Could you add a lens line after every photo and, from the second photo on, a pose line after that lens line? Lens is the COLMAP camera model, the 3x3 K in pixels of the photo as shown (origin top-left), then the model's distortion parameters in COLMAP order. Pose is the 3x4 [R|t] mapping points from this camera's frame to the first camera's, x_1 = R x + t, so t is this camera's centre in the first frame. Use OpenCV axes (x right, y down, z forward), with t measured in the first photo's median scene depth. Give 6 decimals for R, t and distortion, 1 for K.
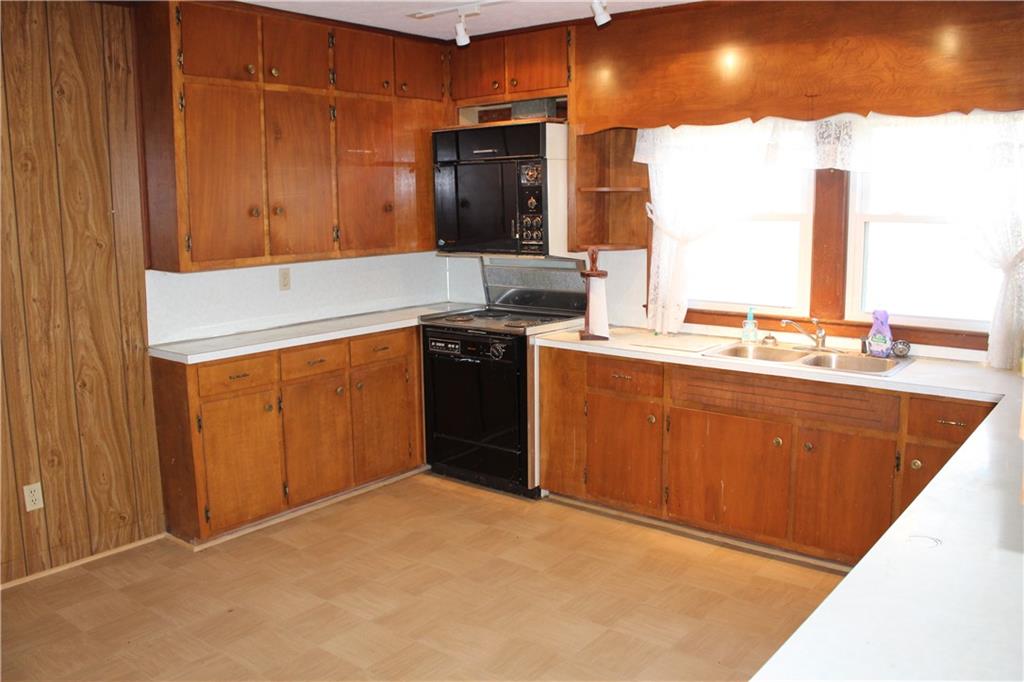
lens RADIAL K [[846.7, 0, 512.0], [0, 846.7, 341.0], [0, 0, 1]] dist [-0.163211, 0.150254]
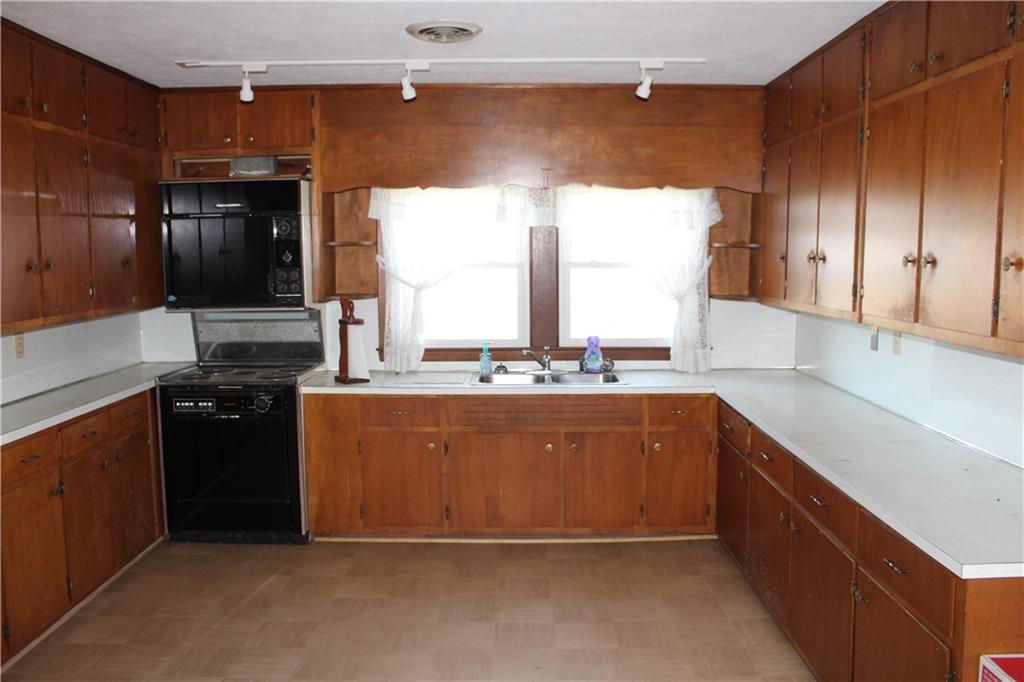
lens RADIAL K [[846.7, 0, 512.0], [0, 846.7, 341.0], [0, 0, 1]] dist [-0.163211, 0.150254]
pose [[0.788835, -0.061541, 0.611516, -0.407568], [0.098222, 0.994809, -0.026588, -0.006679], [-0.606706, 0.081038, 0.790785, 0.032027]]
